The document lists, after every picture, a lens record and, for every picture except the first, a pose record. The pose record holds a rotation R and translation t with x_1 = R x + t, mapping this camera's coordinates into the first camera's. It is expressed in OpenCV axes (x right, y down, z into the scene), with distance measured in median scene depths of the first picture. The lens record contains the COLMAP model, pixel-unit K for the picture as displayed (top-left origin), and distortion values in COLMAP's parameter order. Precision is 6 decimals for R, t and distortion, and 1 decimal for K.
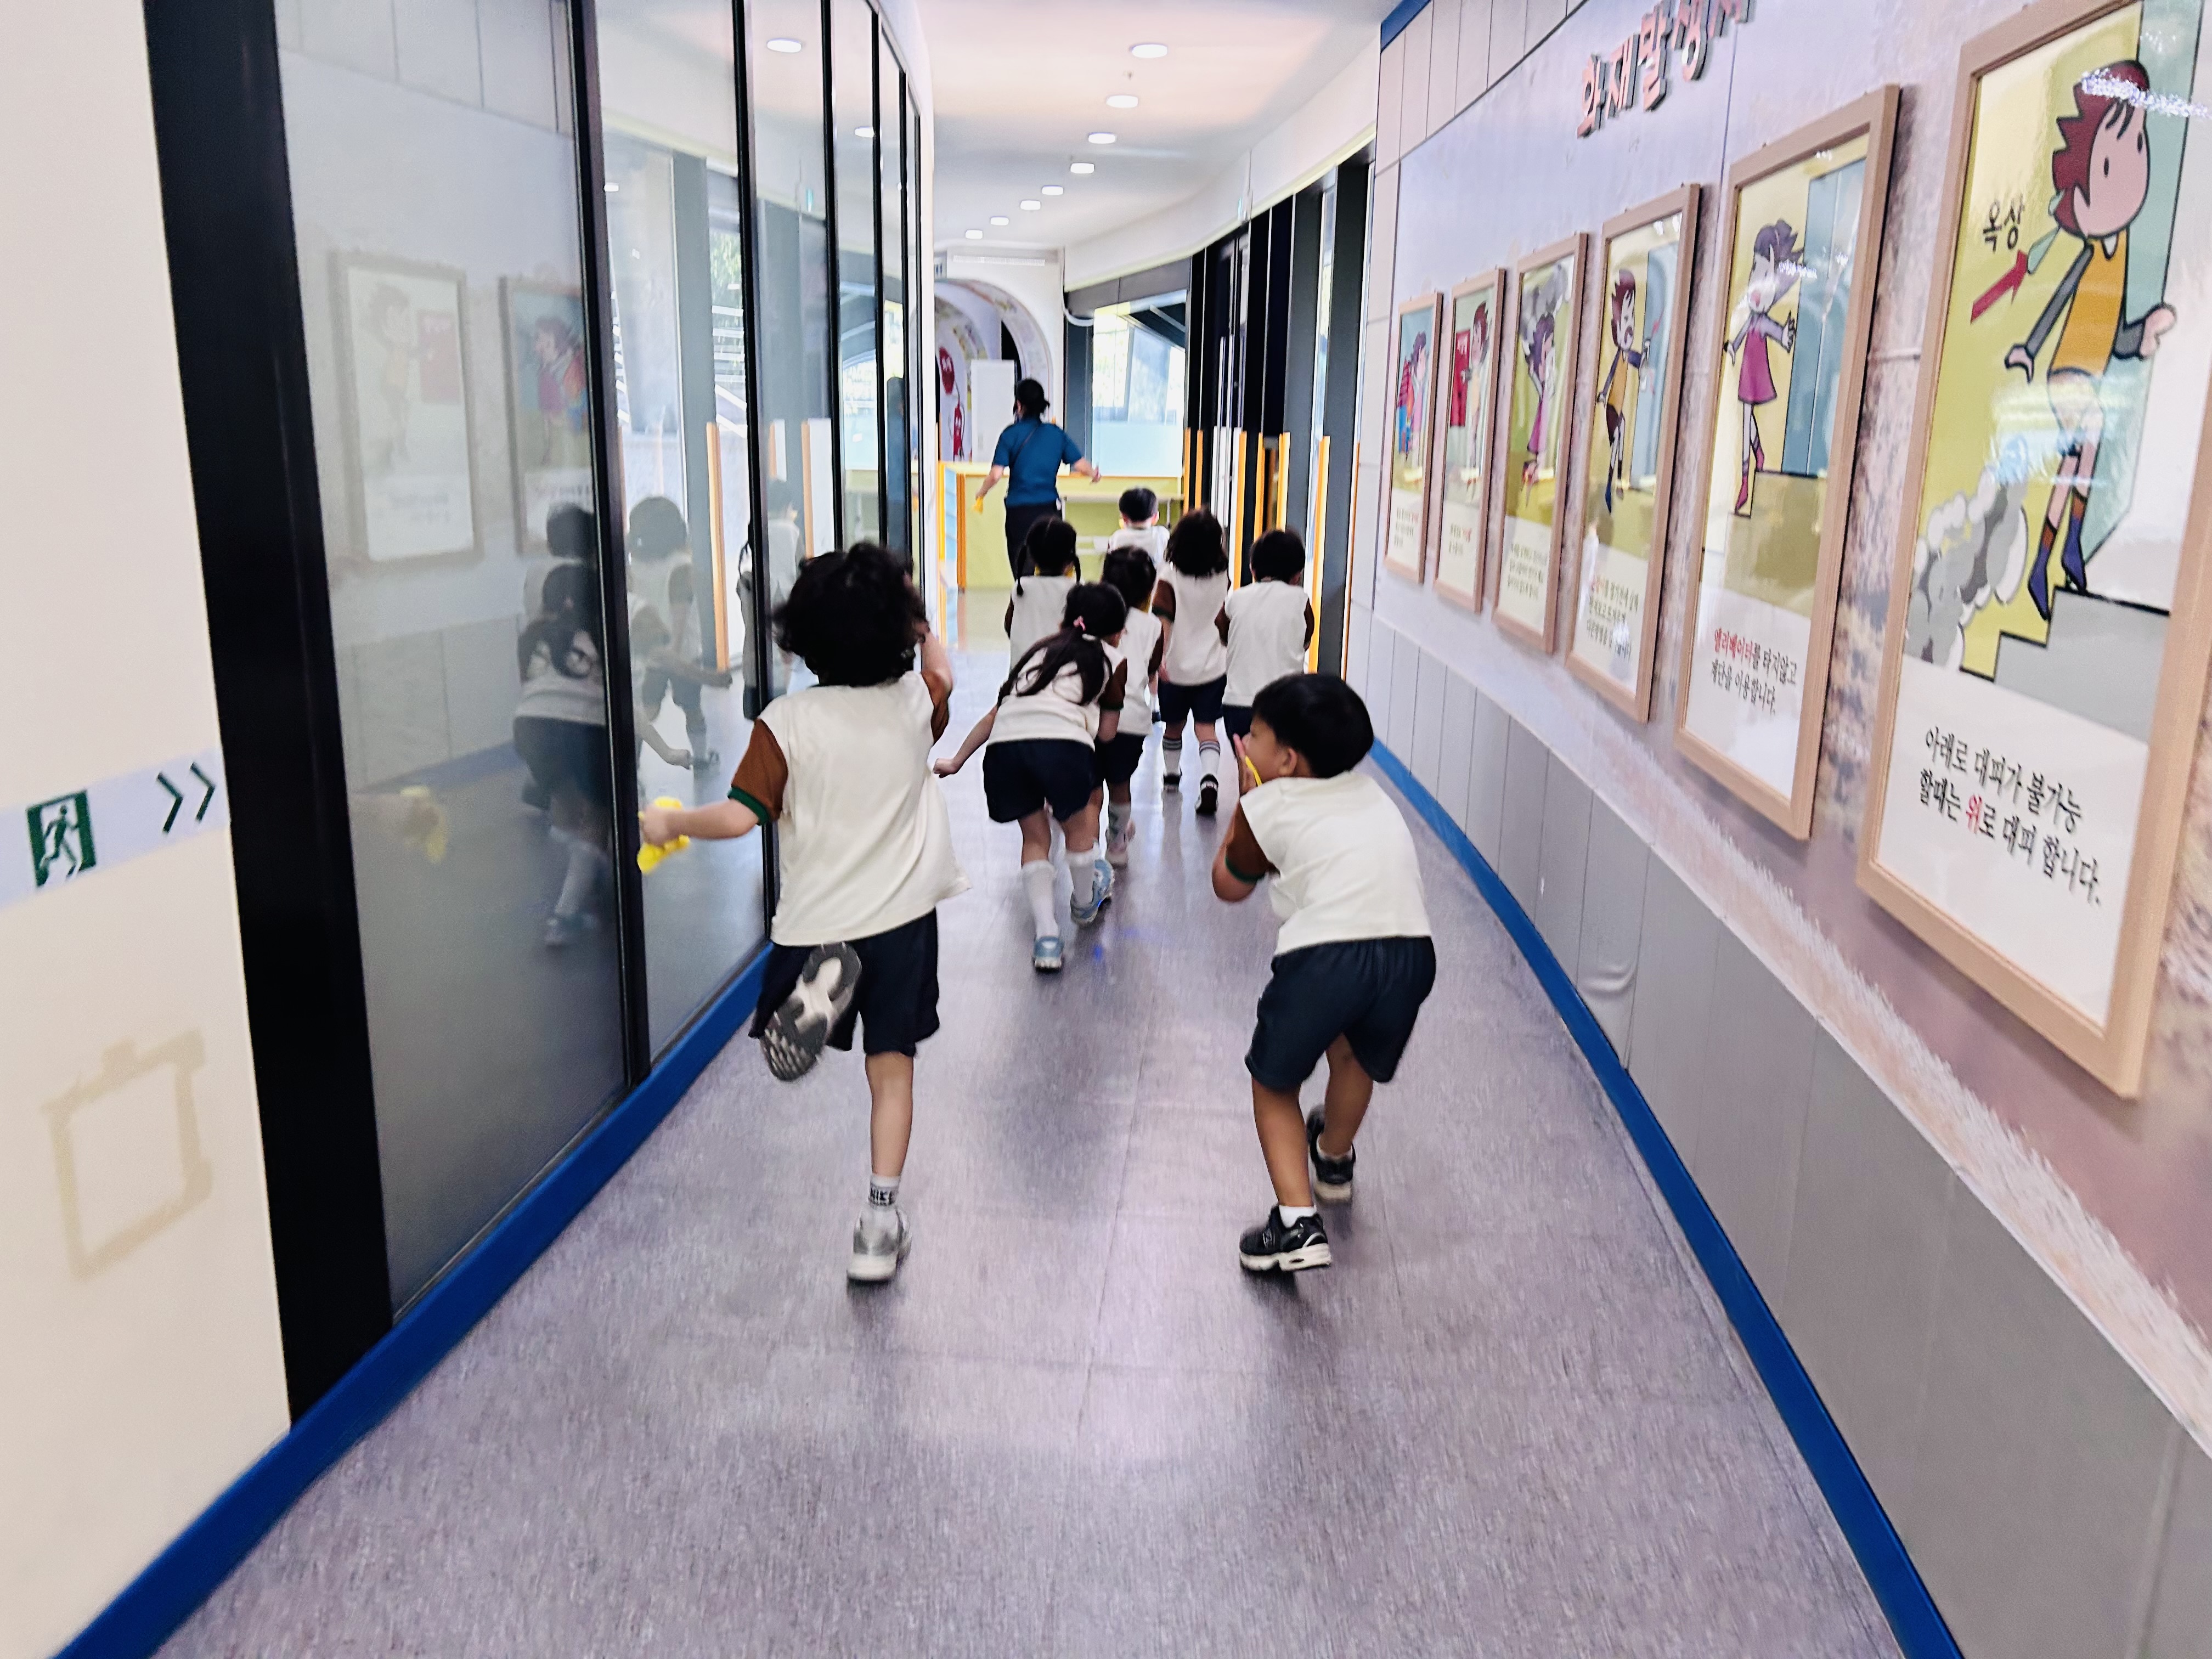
lens RADIAL K [[1695.8, 0, 1098.3], [0, 1695.8, 830.5], [0, 0, 1]] dist [0.061558, -0.064907]
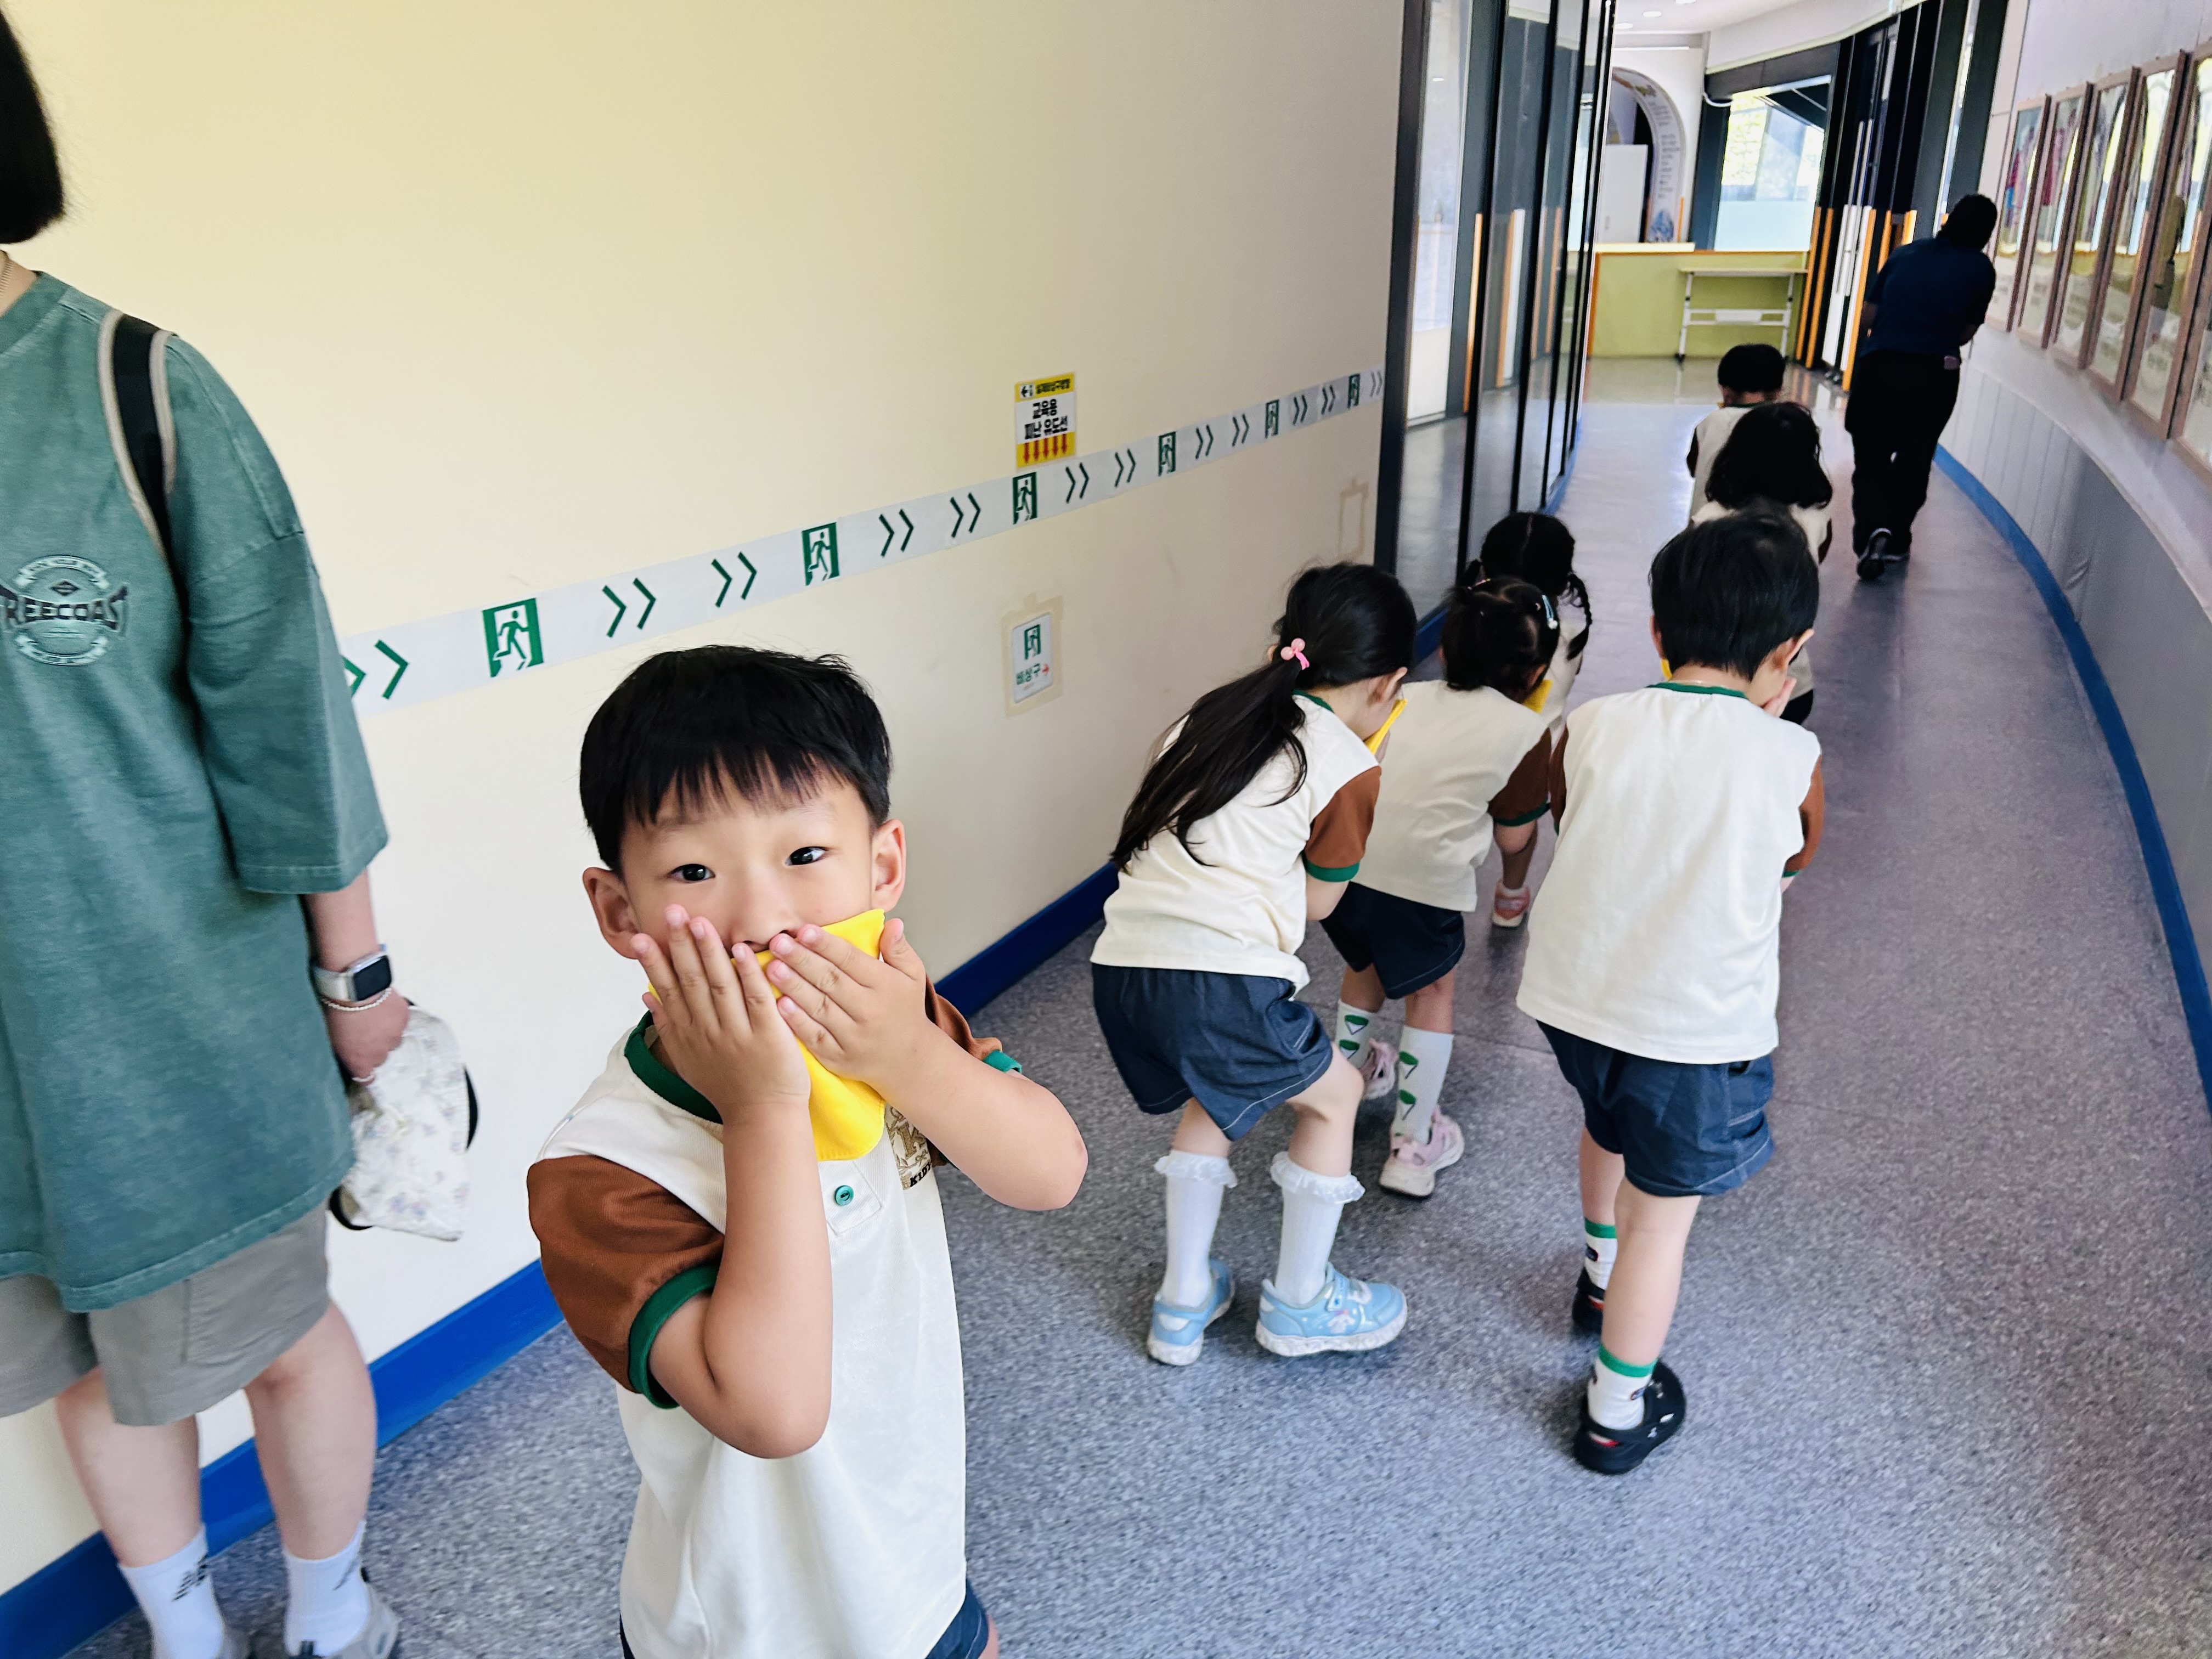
lens RADIAL K [[1695.8, 0, 1097.2], [0, 1695.8, 757.6], [0, 0, 1]] dist [0.061558, -0.064907]
pose [[0.946358, 0.088606, -0.310734, -0.009153], [-0.064191, 0.994054, 0.087957, 0.036764], [0.316680, -0.063293, 0.946418, -0.161778]]
